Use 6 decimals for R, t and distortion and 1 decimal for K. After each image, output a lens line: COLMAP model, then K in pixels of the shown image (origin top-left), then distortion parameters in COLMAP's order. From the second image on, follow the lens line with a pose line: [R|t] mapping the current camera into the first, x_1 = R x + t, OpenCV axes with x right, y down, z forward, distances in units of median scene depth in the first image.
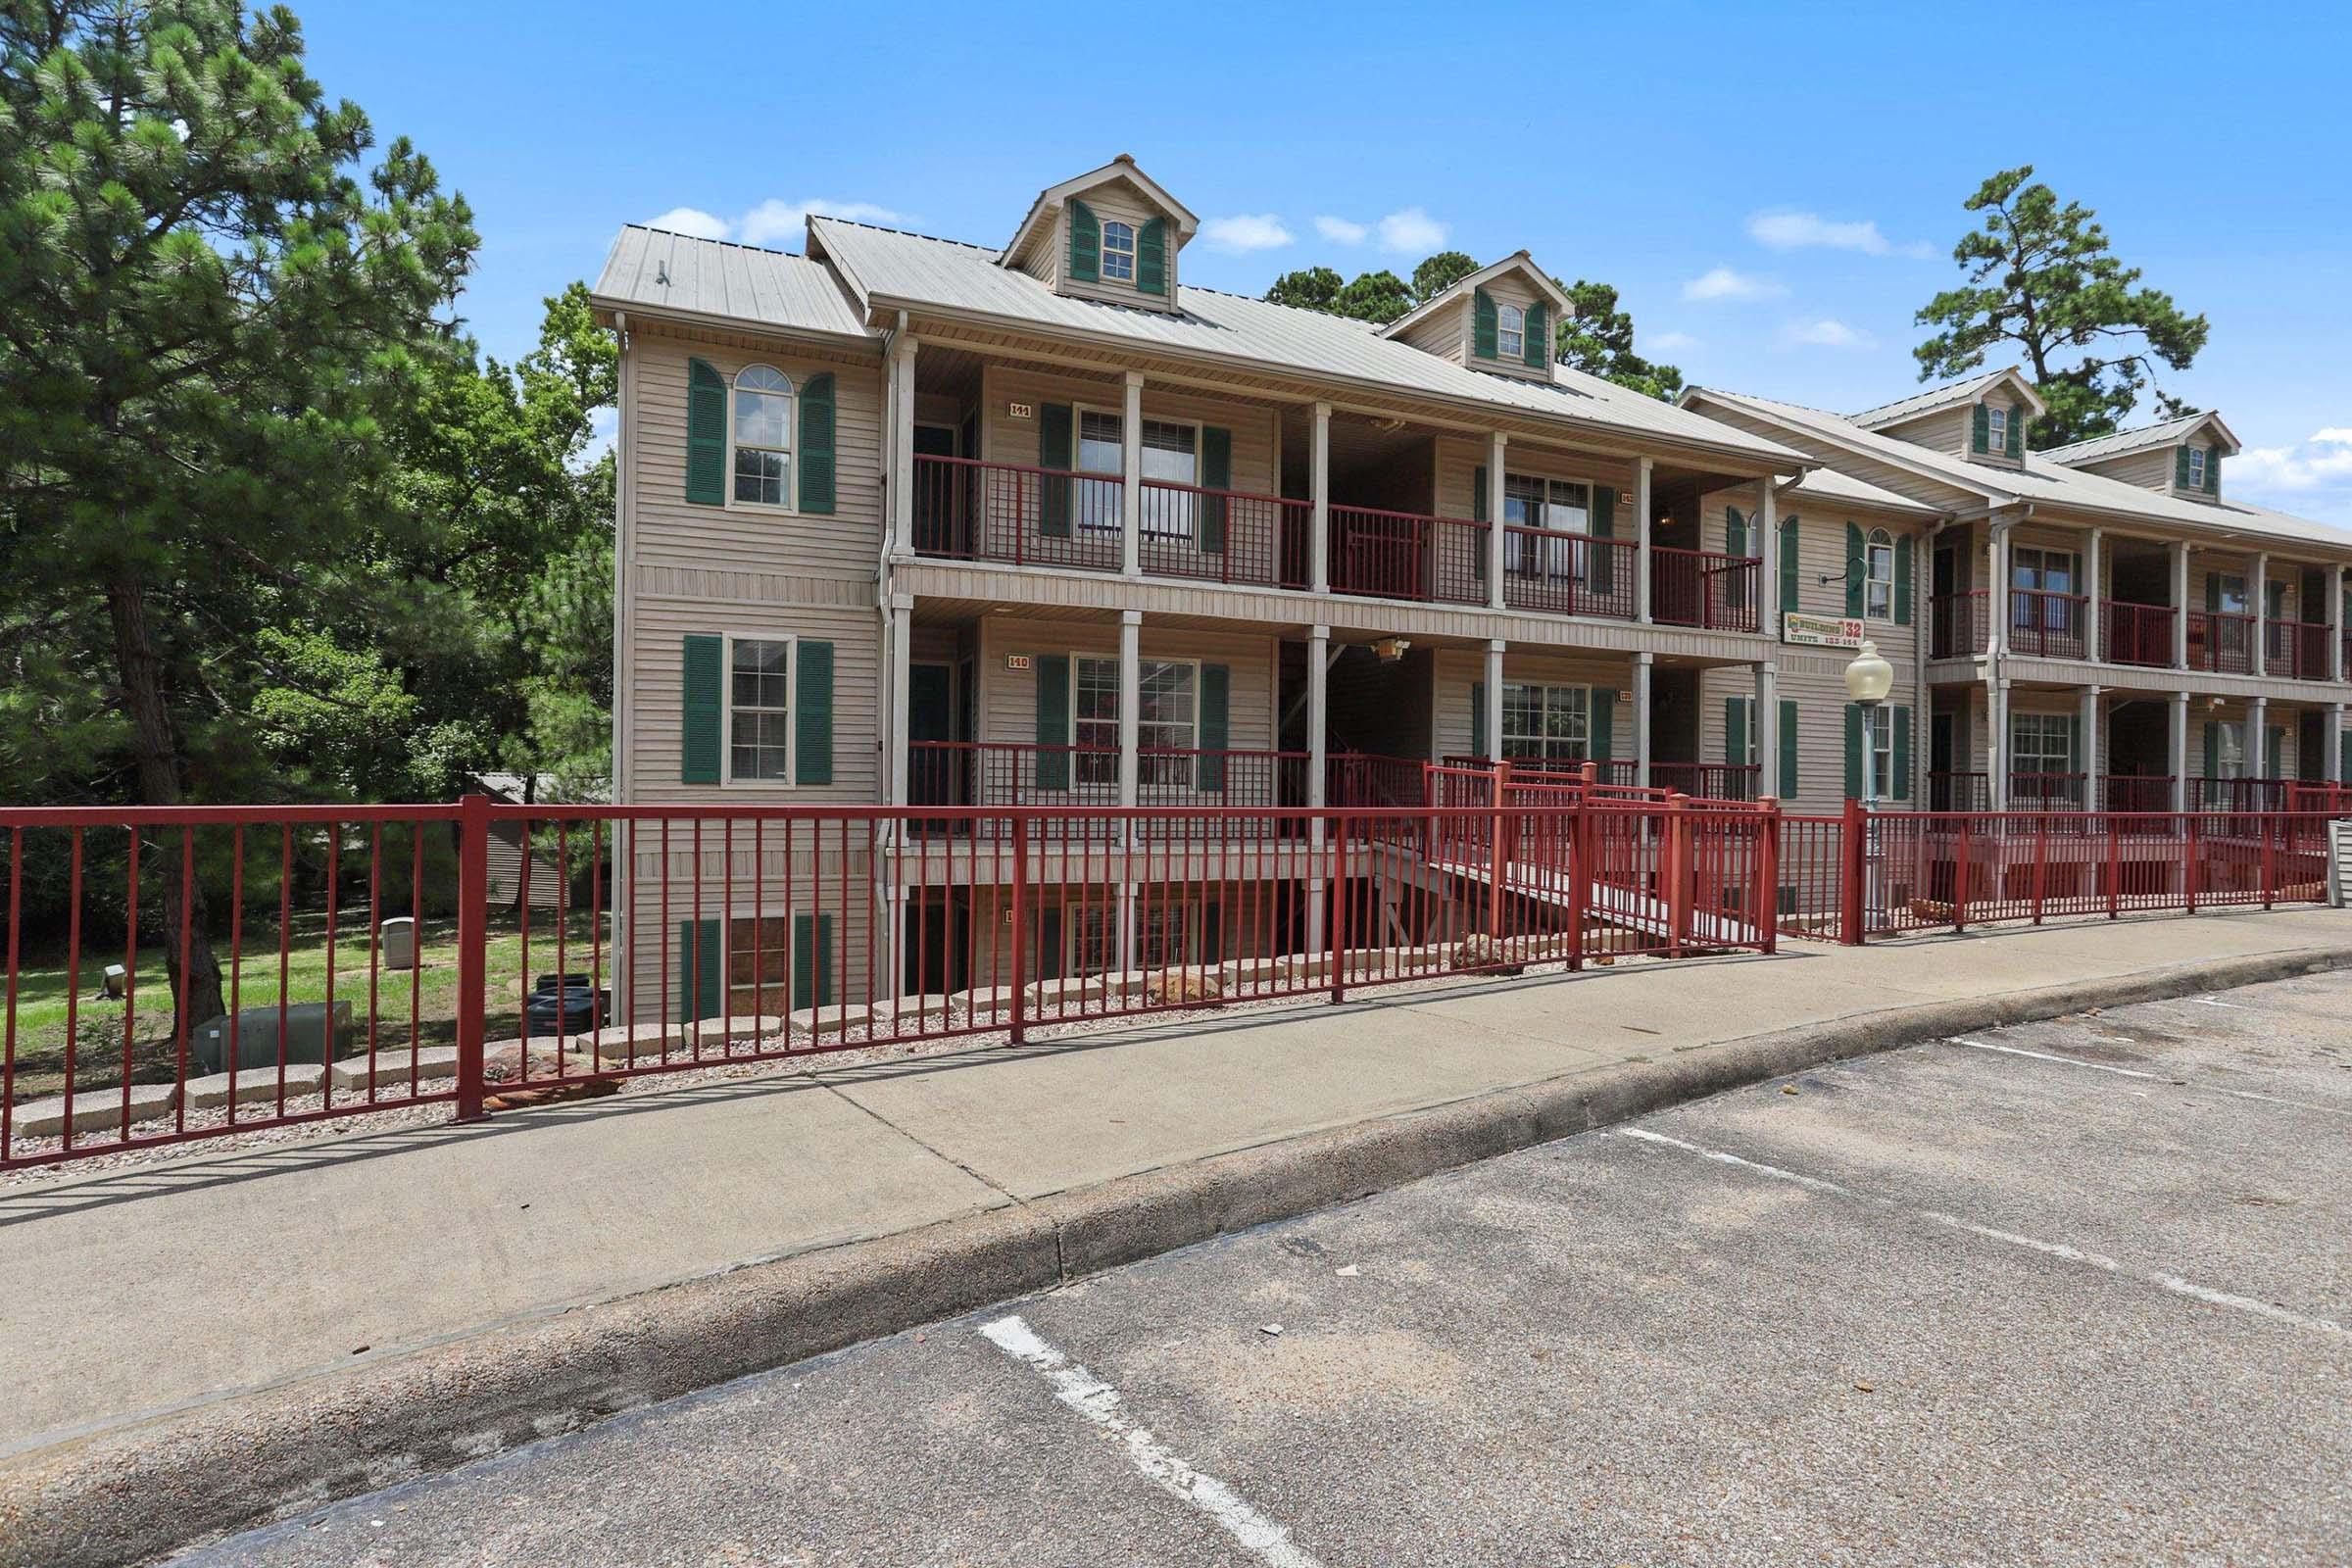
lens RADIAL K [[1165.3, 0, 1169.8], [0, 1165.3, 783.5], [0, 0, 1]] dist [-0.065450, 0.039395]
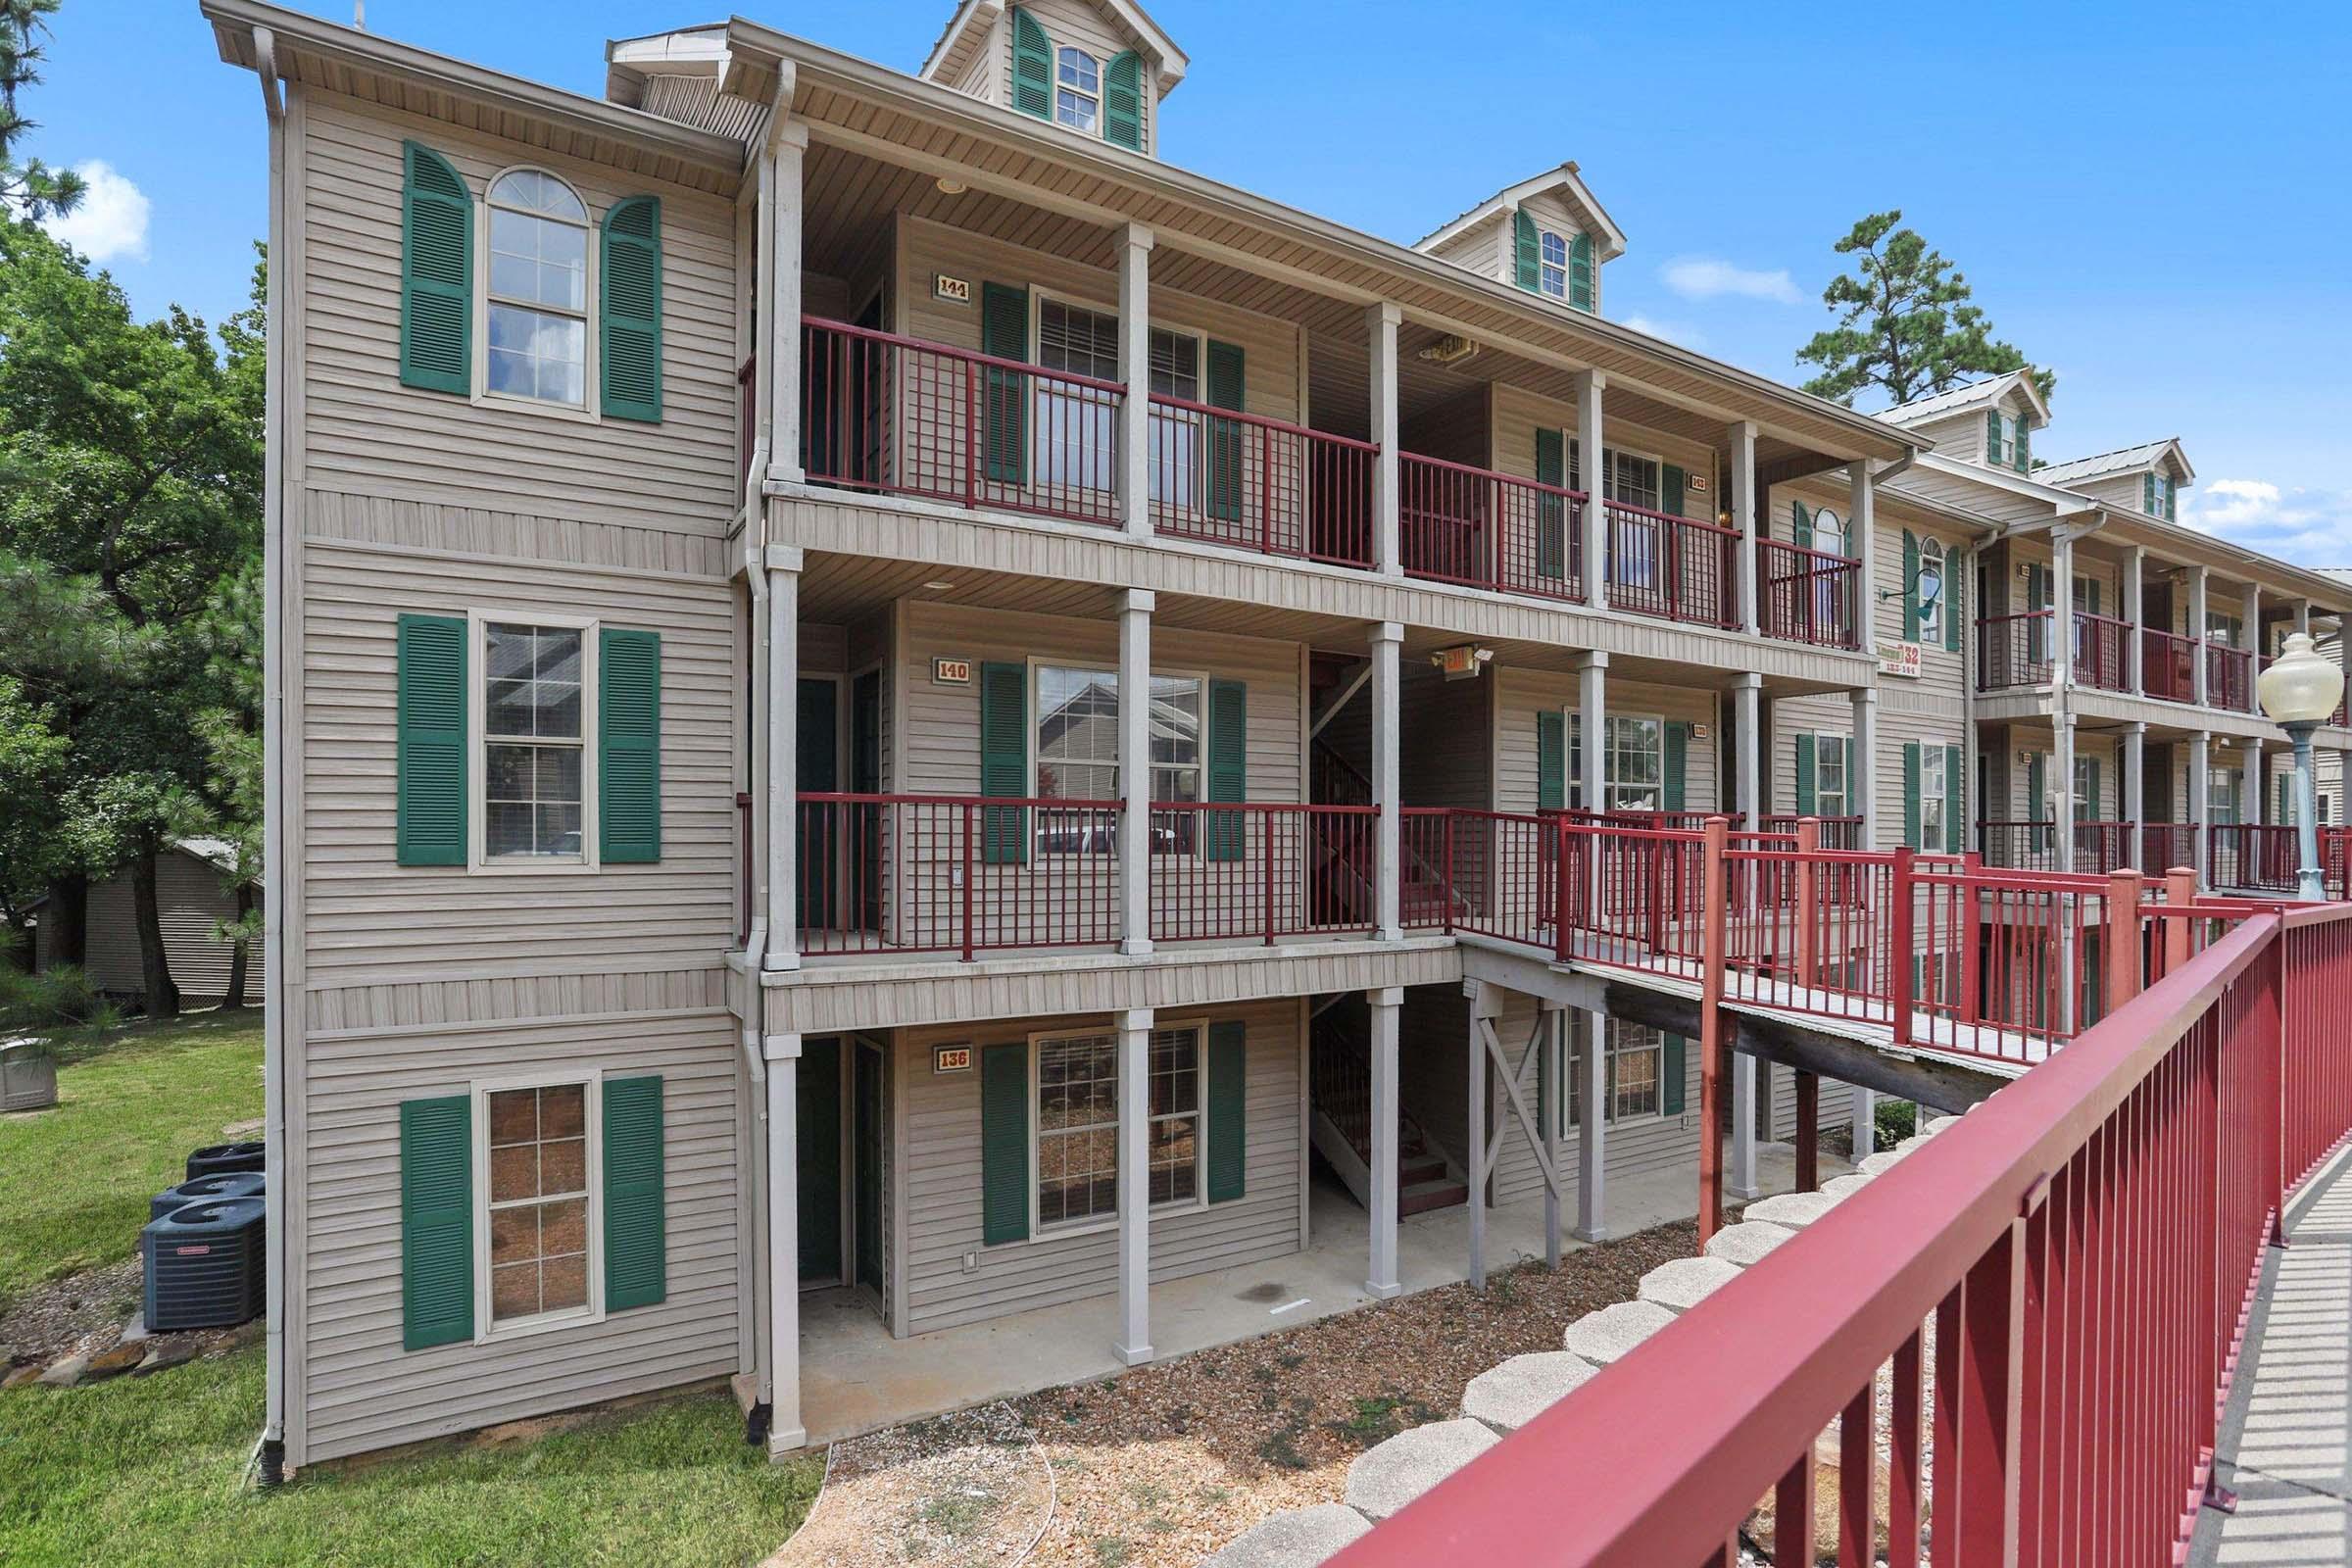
lens RADIAL K [[1197.2, 0, 1171.9], [0, 1197.2, 836.9], [0, 0, 1]] dist [-0.061955, 0.024856]
pose [[0.989403, -0.011029, 0.144778, -0.098546], [0.010895, 0.999939, 0.001721, -0.009796], [-0.144788, -0.000125, 0.989463, 0.292967]]
